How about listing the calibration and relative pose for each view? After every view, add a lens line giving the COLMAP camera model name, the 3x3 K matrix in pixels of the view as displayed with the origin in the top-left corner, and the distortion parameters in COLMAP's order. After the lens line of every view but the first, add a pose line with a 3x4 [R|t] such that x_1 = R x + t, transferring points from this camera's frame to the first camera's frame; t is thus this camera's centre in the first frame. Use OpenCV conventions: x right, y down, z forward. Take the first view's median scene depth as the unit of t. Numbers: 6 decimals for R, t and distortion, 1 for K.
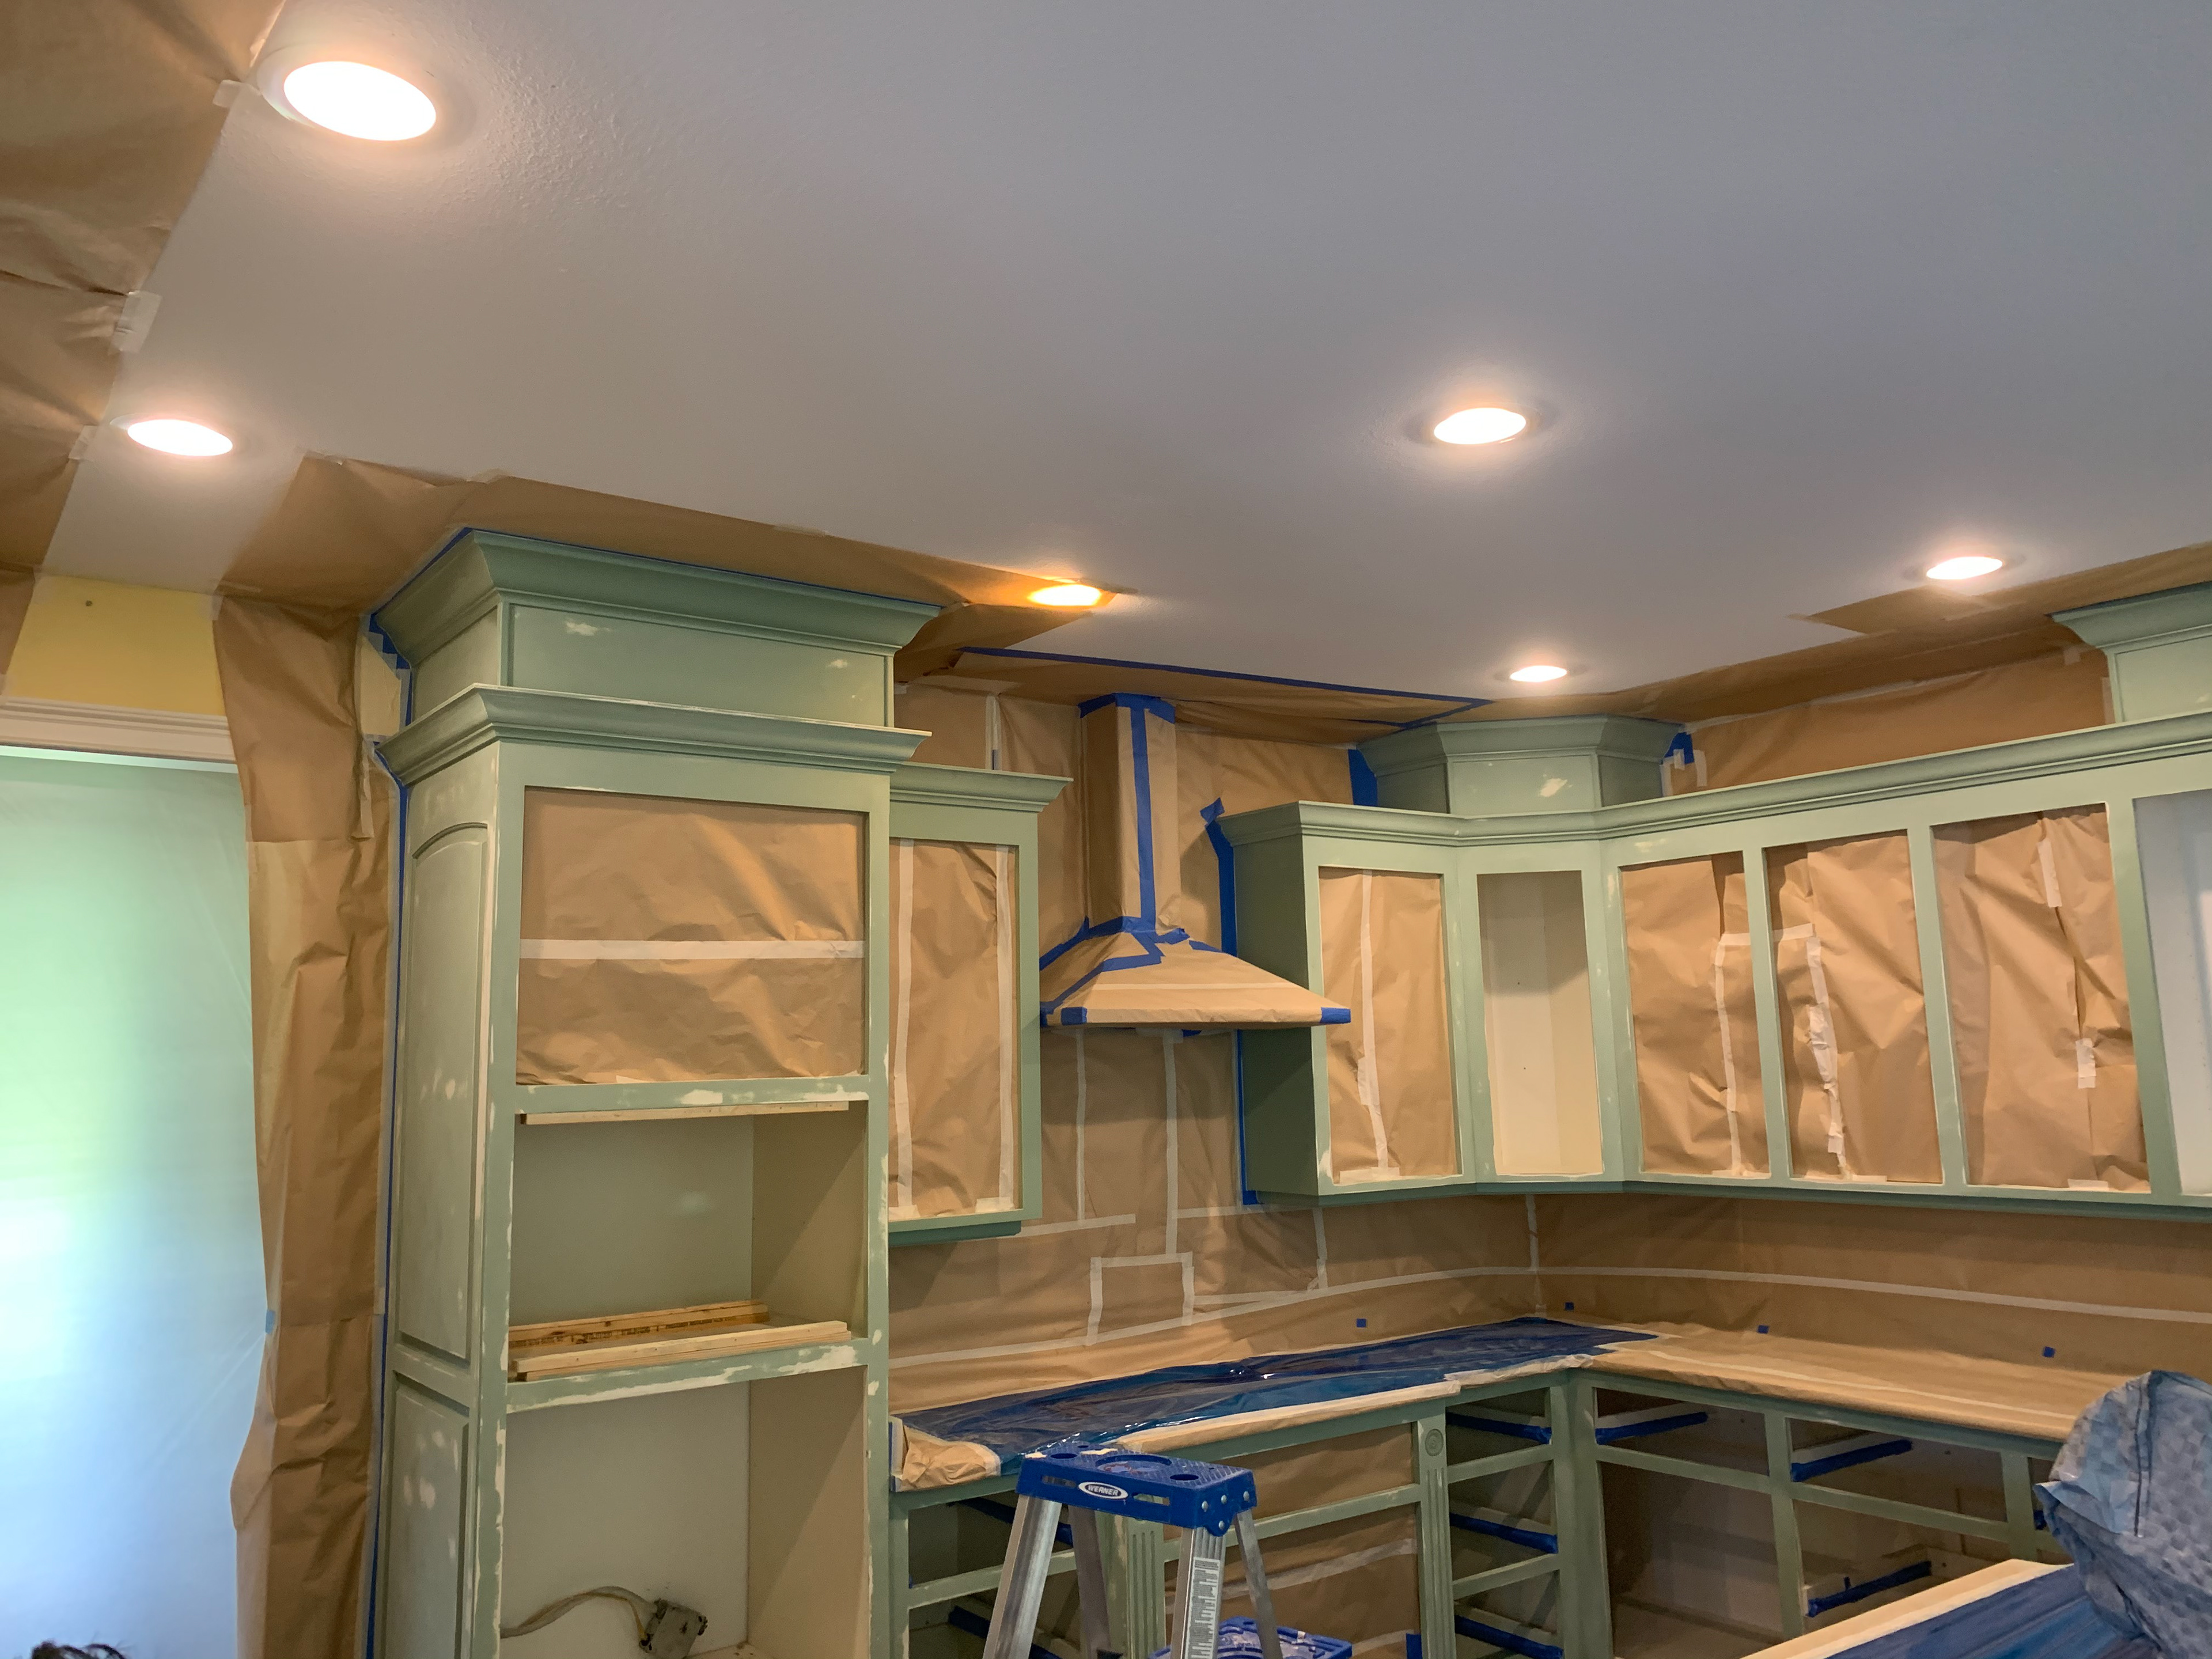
lens RADIAL K [[1685.5, 0, 1095.6], [0, 1685.5, 811.4], [0, 0, 1]] dist [0.049363, -0.056237]
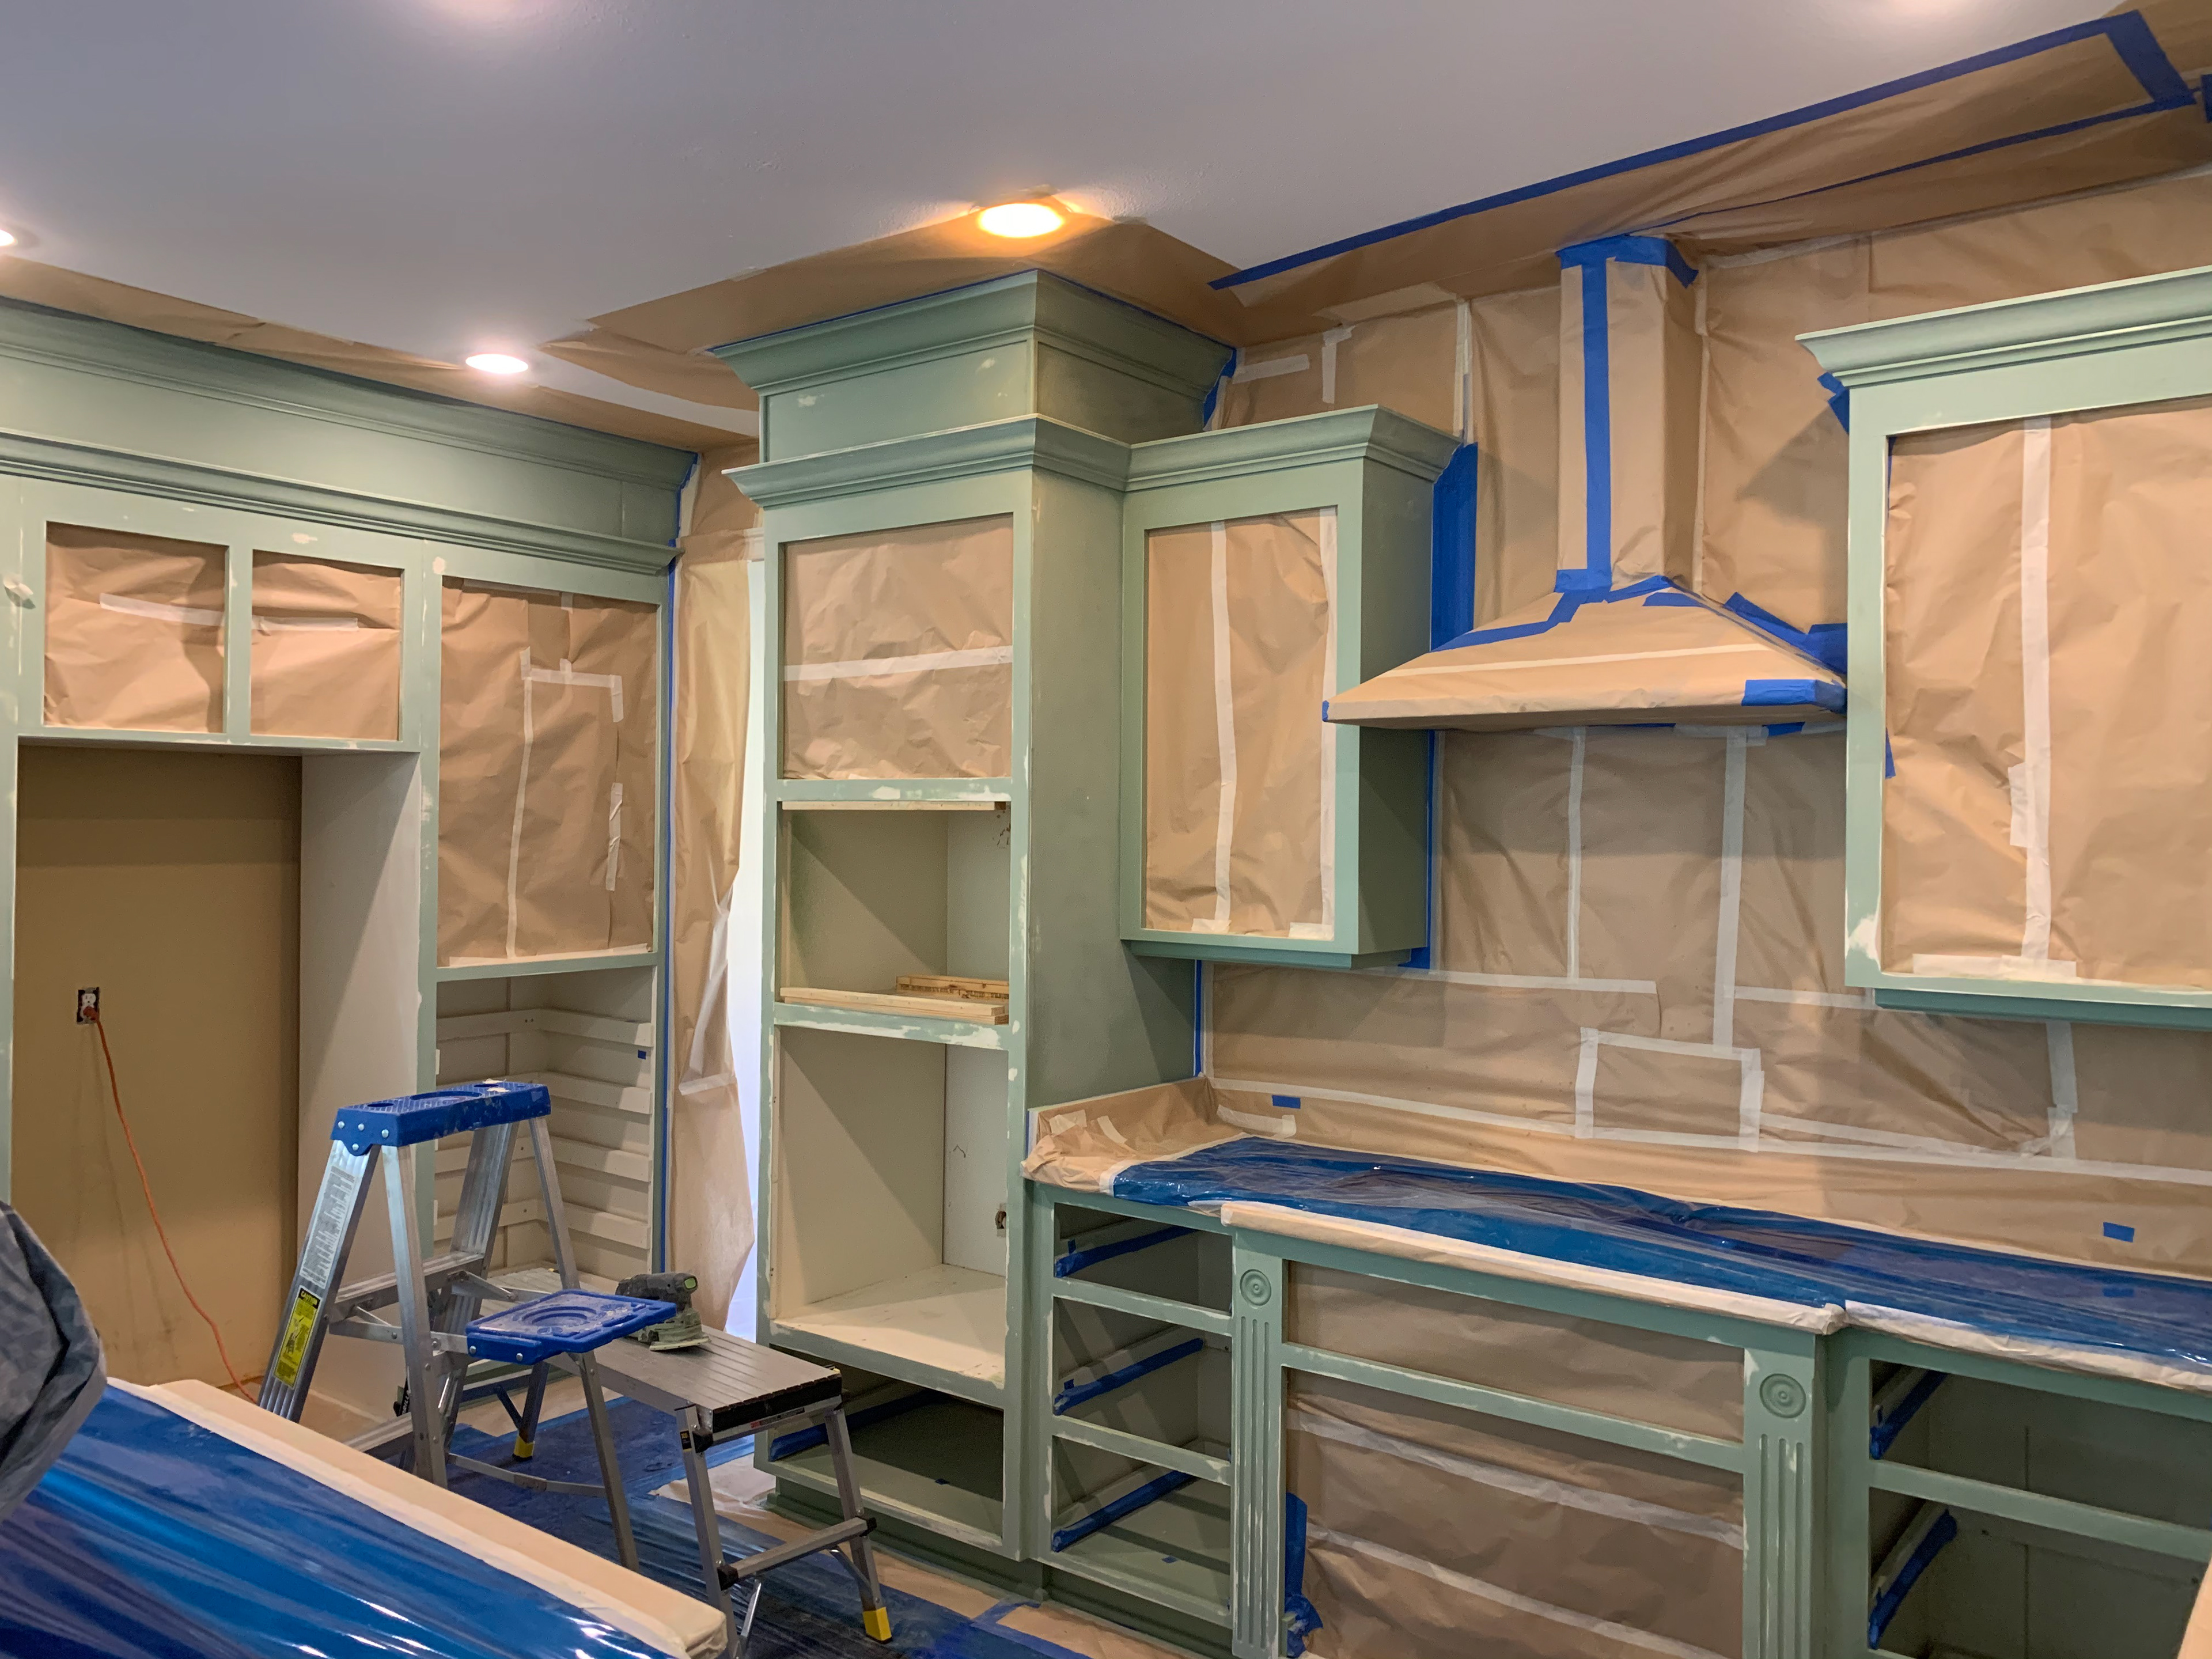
lens RADIAL K [[1685.5, 0, 1108.2], [0, 1685.5, 824.4], [0, 0, 1]] dist [0.049363, -0.056237]
pose [[0.291719, 0.025054, -0.956176, 0.648738], [0.126278, 0.989898, 0.064464, 0.098145], [0.948132, -0.139549, 0.285608, 0.590641]]
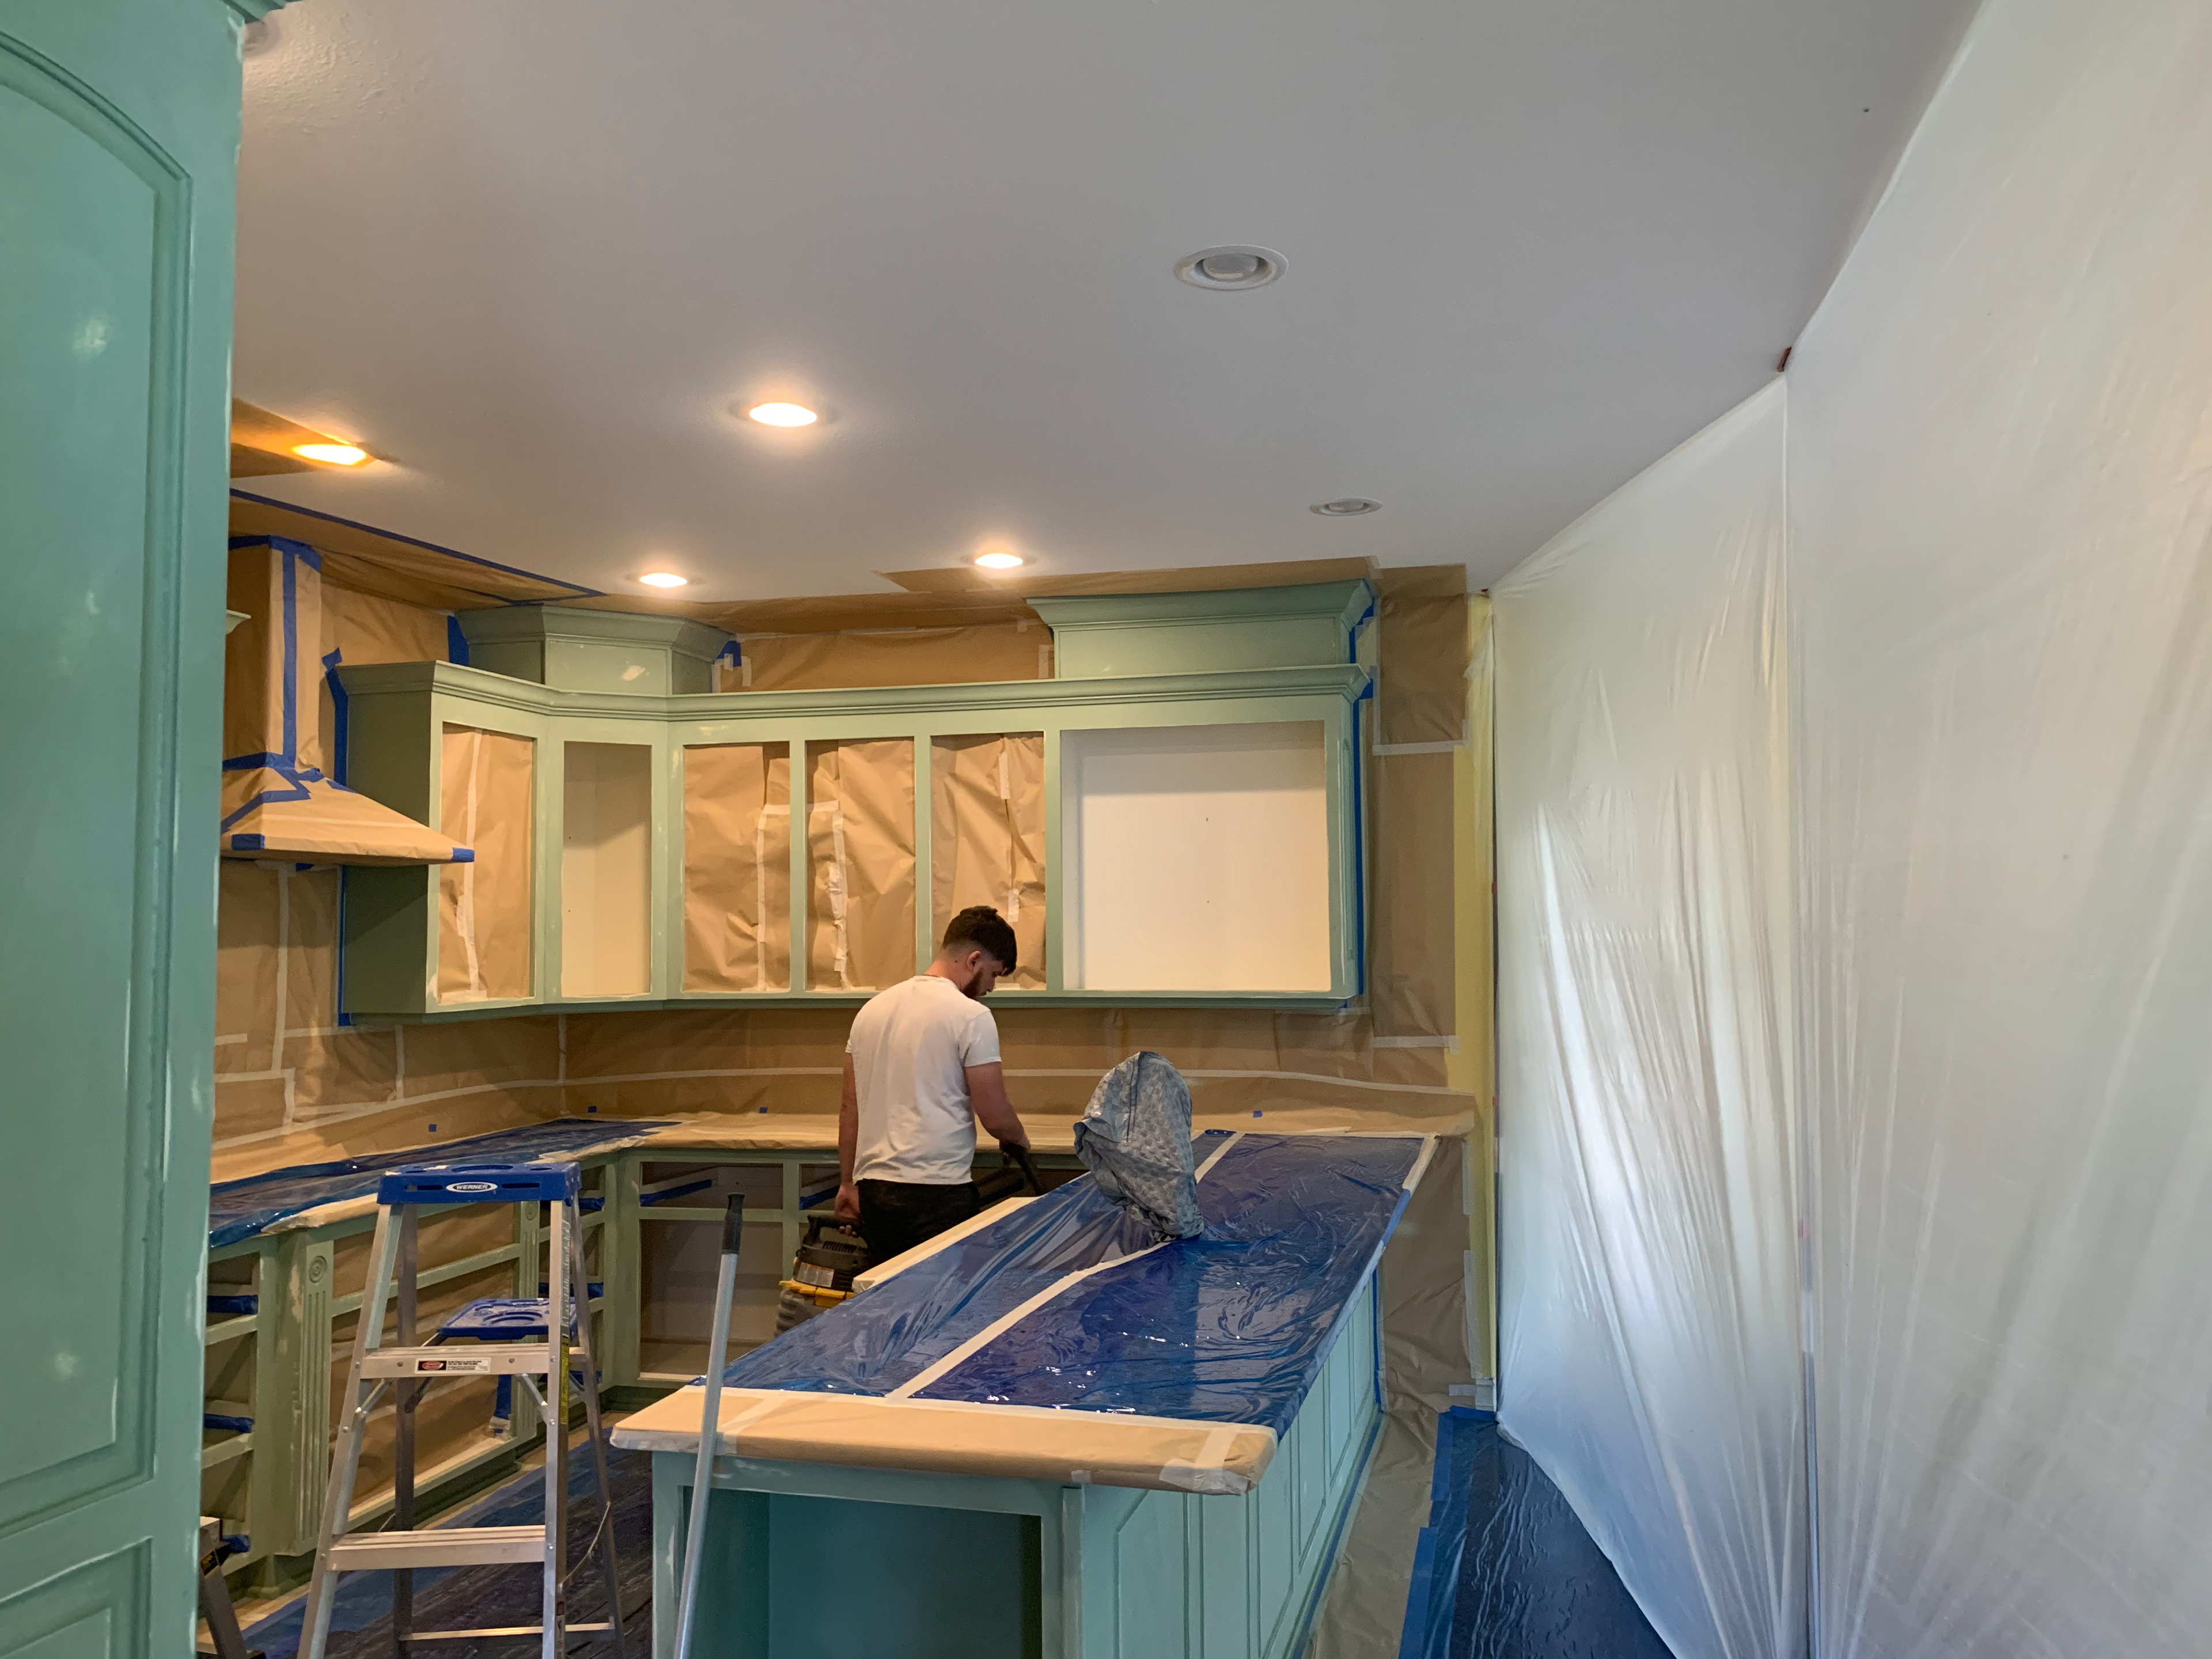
lens RADIAL K [[1685.5, 0, 1105.4], [0, 1685.5, 825.7], [0, 0, 1]] dist [0.049363, -0.056237]
pose [[0.769426, 0.056219, 0.636257, -0.249708], [-0.104399, 0.993792, 0.038439, 0.013057], [-0.630147, -0.096001, 0.770519, -0.144273]]
